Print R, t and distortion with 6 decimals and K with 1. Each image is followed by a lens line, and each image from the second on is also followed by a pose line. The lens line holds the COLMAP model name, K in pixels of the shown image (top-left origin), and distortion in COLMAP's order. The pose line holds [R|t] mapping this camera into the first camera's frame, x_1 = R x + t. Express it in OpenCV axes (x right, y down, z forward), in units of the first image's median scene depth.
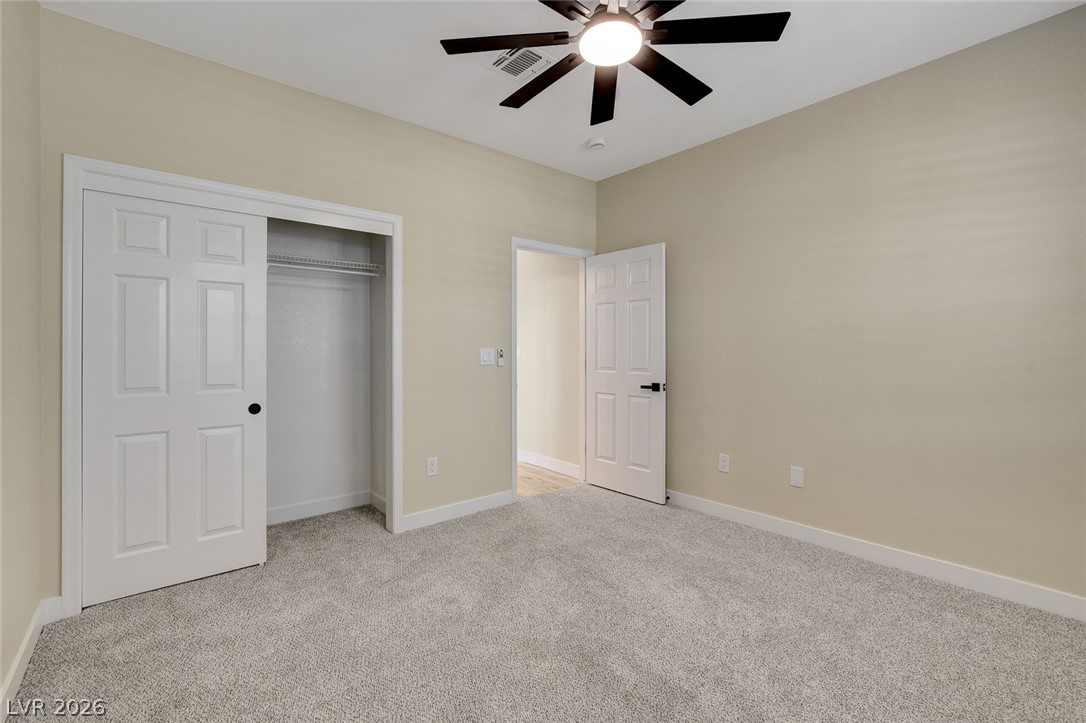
lens RADIAL K [[467.3, 0, 553.8], [0, 467.3, 351.5], [0, 0, 1]] dist [-0.000117, 0.000257]
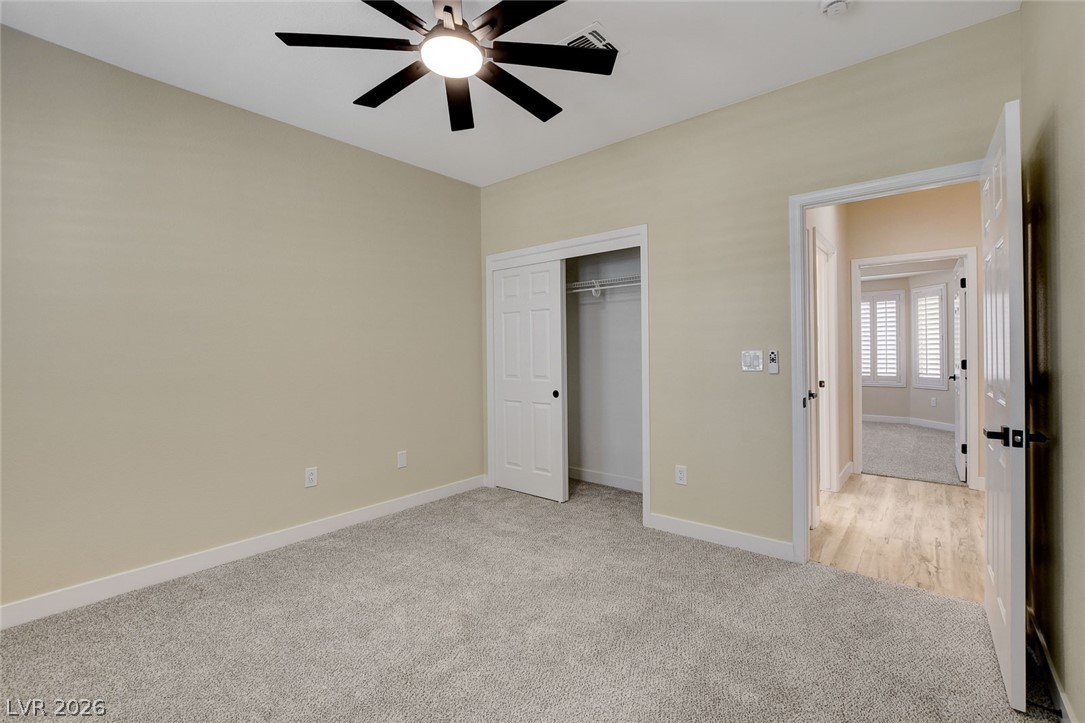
lens RADIAL K [[480.6, 0, 540.7], [0, 480.6, 358.0], [0, 0, 1]] dist [-0.025321, 0.000738]
pose [[0.172201, 0.009811, -0.985013, 0.690581], [0.003160, 0.999940, 0.010512, -0.004020], [0.985057, -0.004923, 0.172159, 0.586000]]
